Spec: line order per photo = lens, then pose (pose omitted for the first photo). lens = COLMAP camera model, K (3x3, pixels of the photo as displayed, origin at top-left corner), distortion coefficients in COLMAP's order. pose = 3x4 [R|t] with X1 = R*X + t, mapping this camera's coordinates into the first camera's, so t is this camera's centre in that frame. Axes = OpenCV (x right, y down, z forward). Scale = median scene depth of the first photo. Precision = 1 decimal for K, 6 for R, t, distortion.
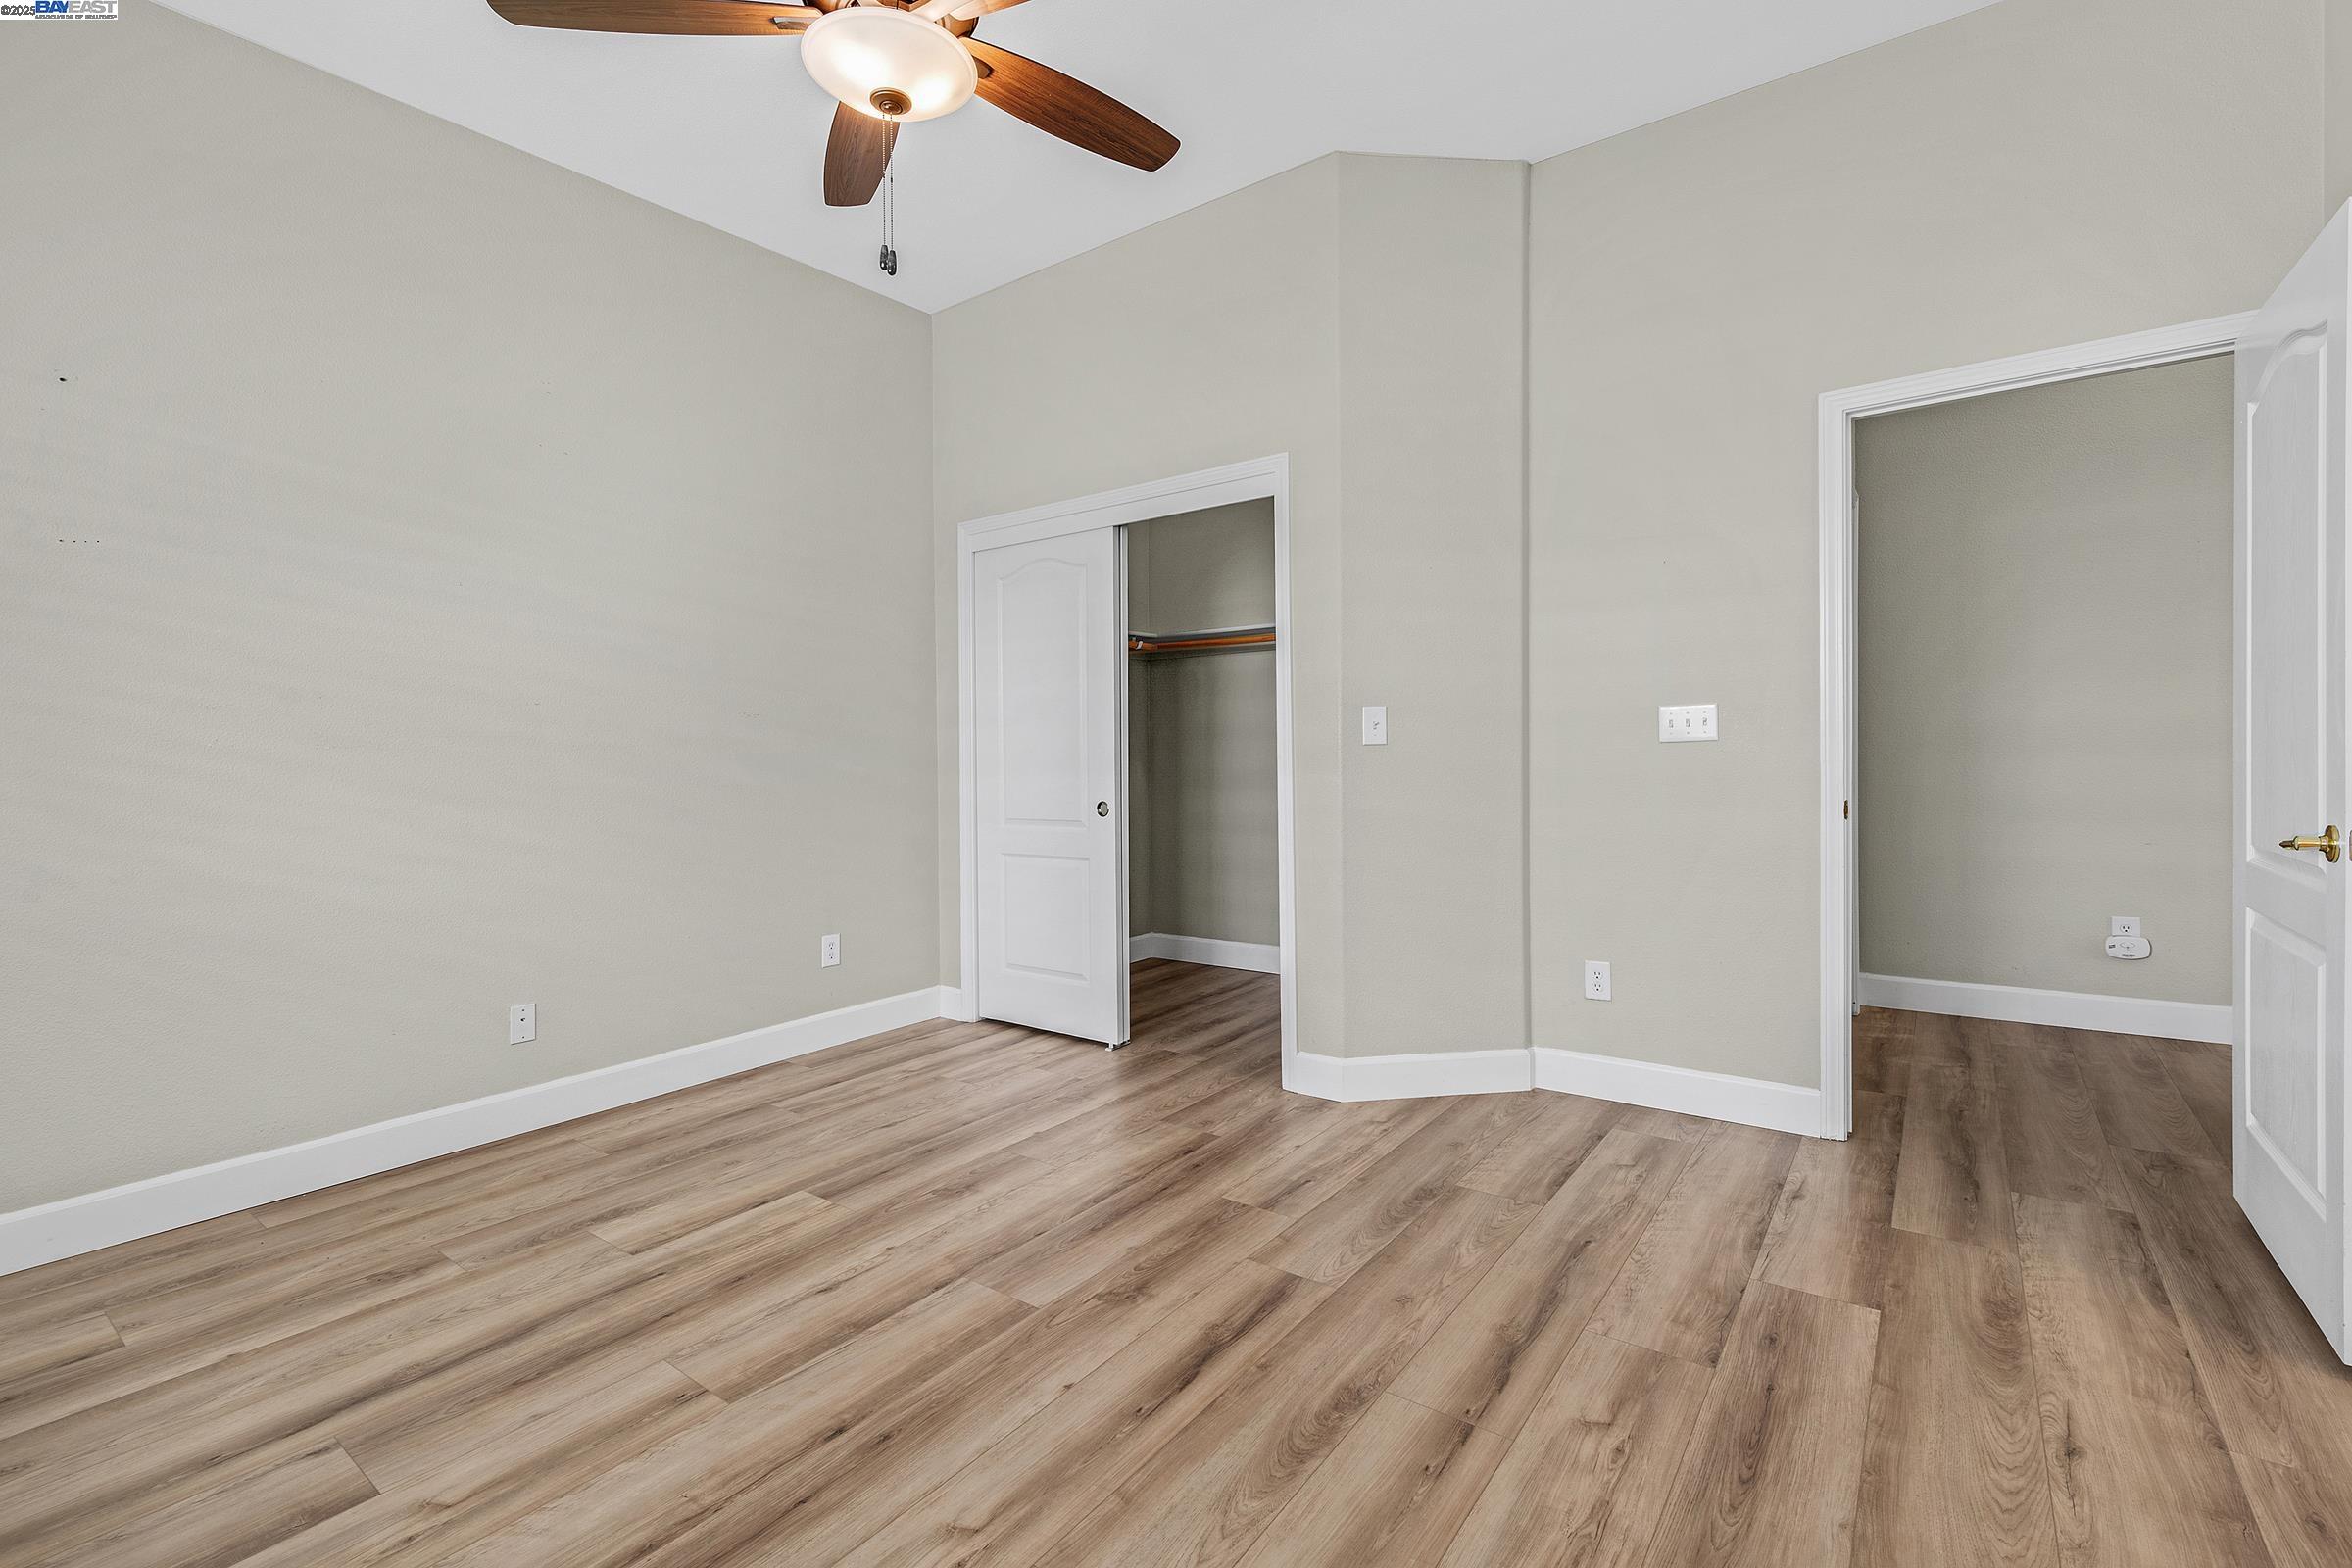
lens RADIAL K [[1016.4, 0, 1174.3], [0, 1016.4, 772.3], [0, 0, 1]] dist [-0.000496, -0.000104]
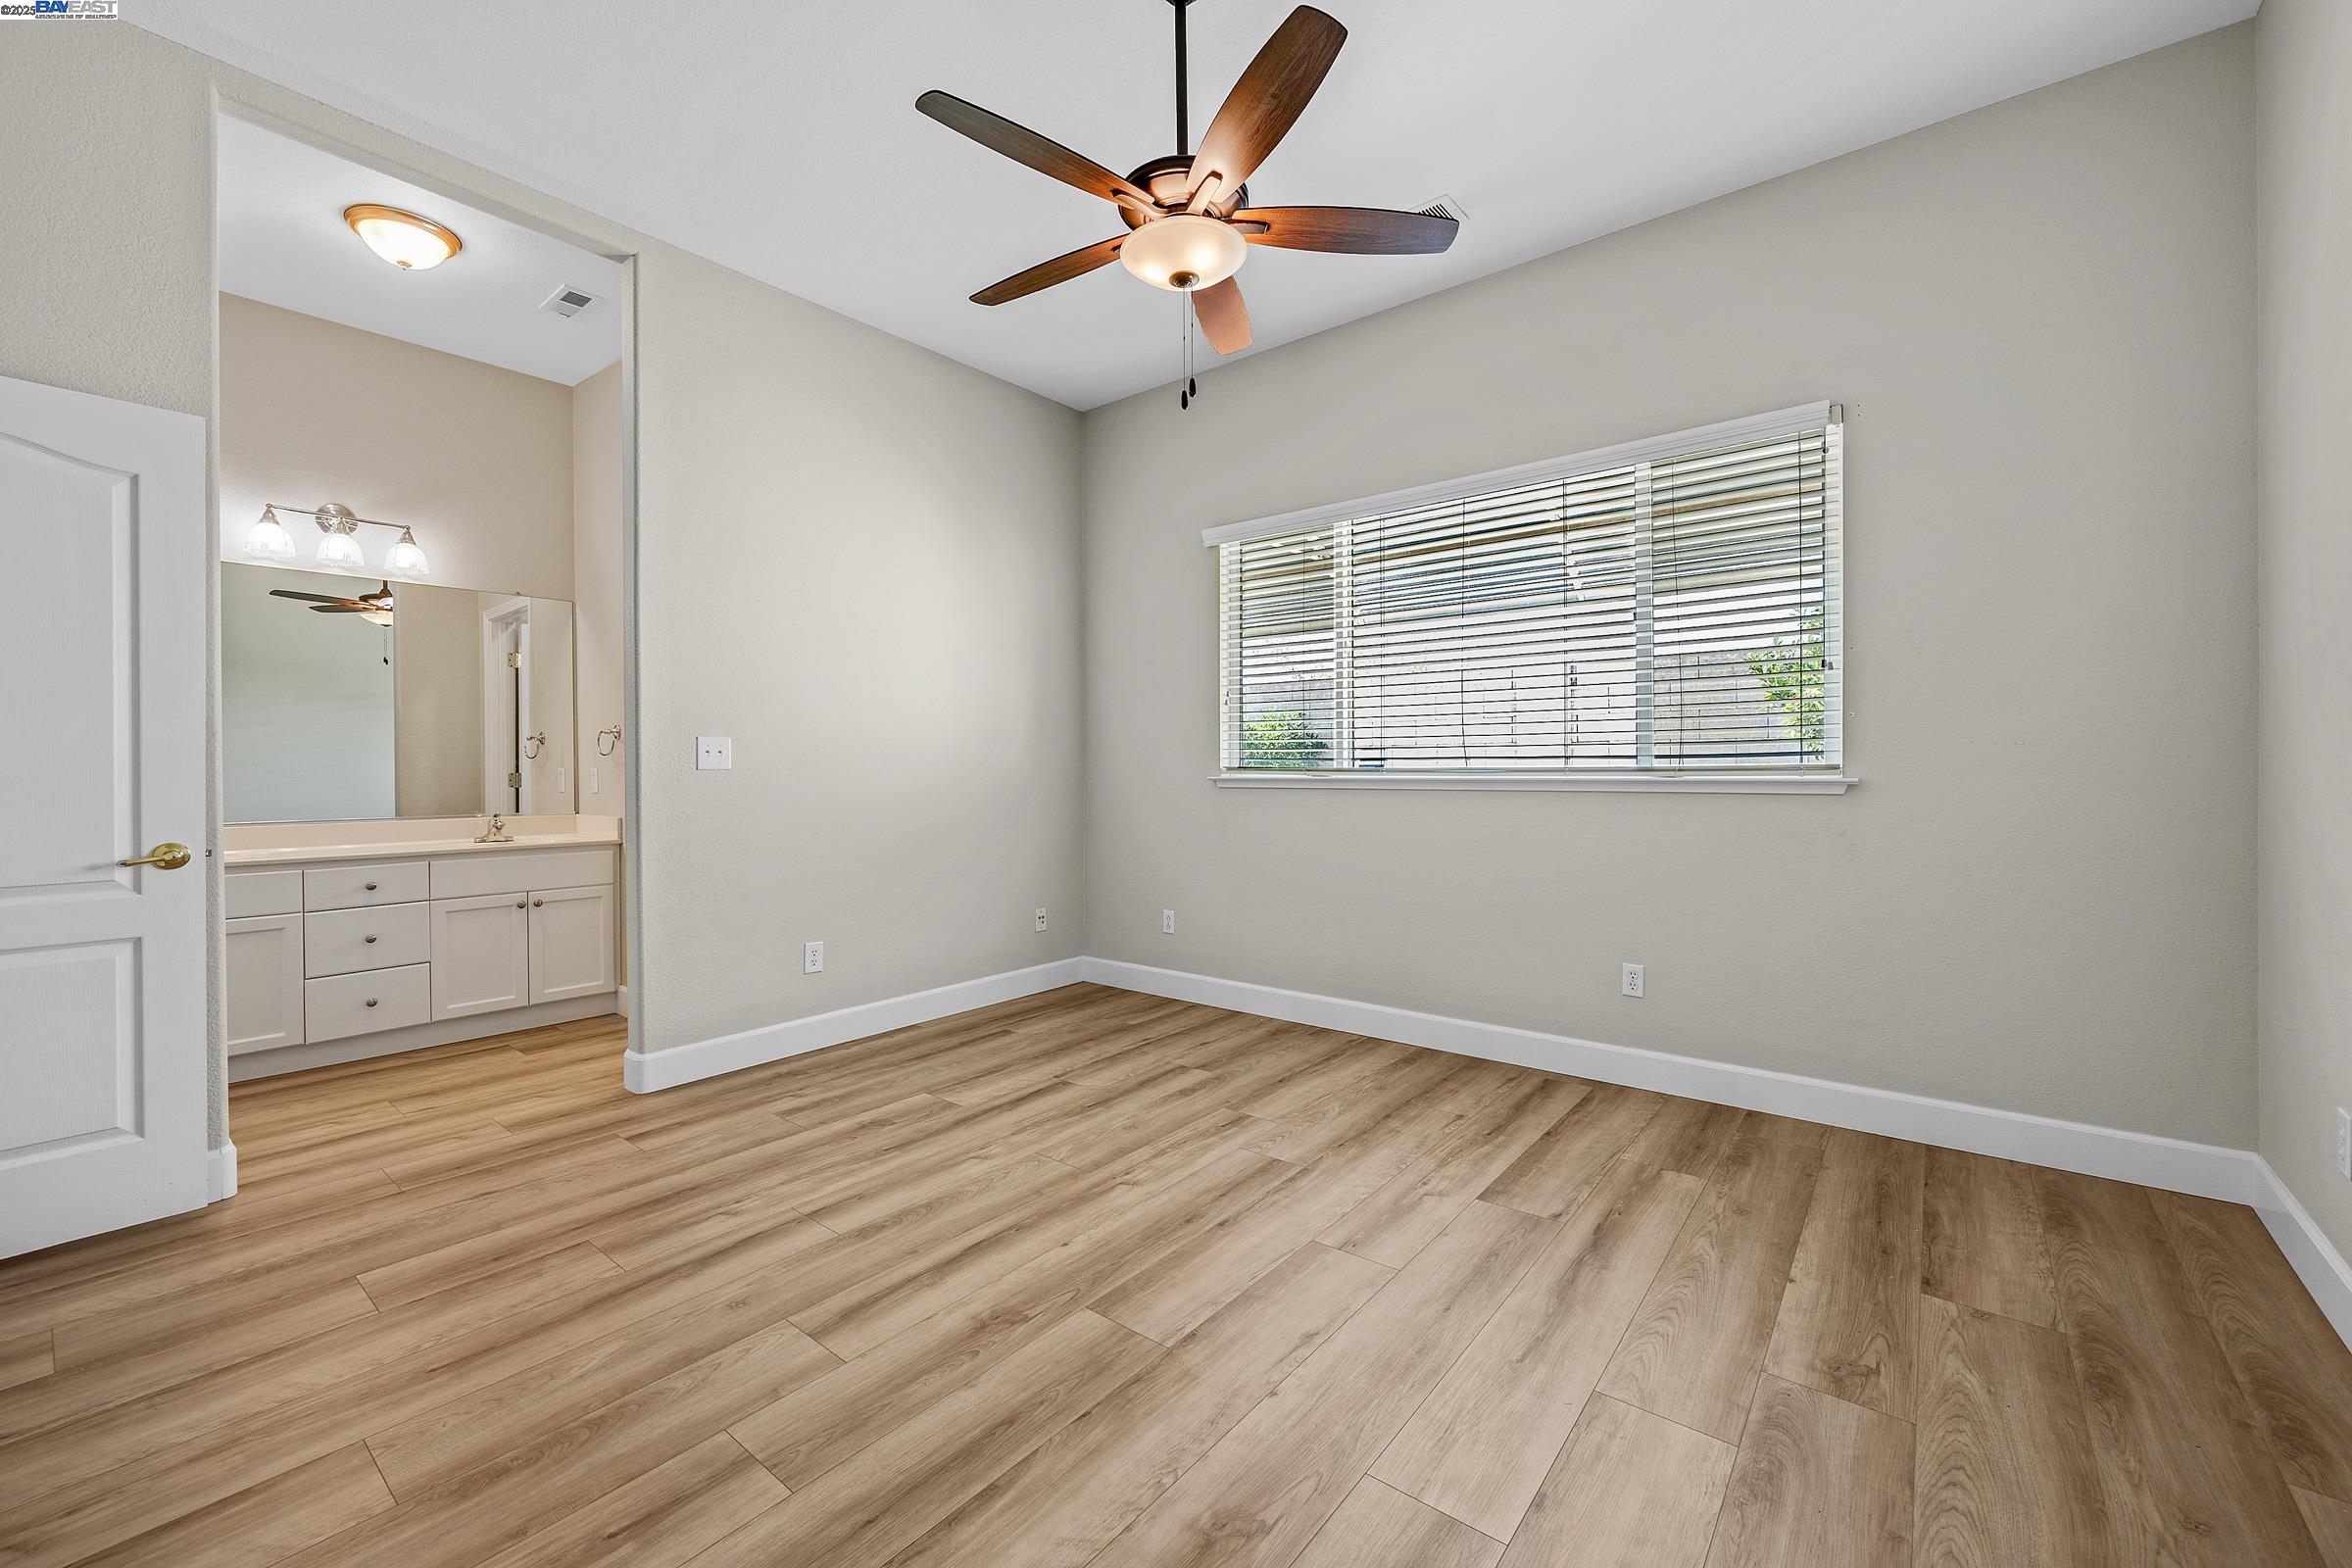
lens RADIAL K [[936.4, 0, 1178.8], [0, 936.4, 771.8], [0, 0, 1]] dist [-0.003049, -0.000211]
pose [[-0.998781, 0.025799, 0.042094, -0.289644], [0.026832, 0.999348, 0.024160, -0.038825], [-0.041443, 0.025260, -0.998822, 1.985552]]
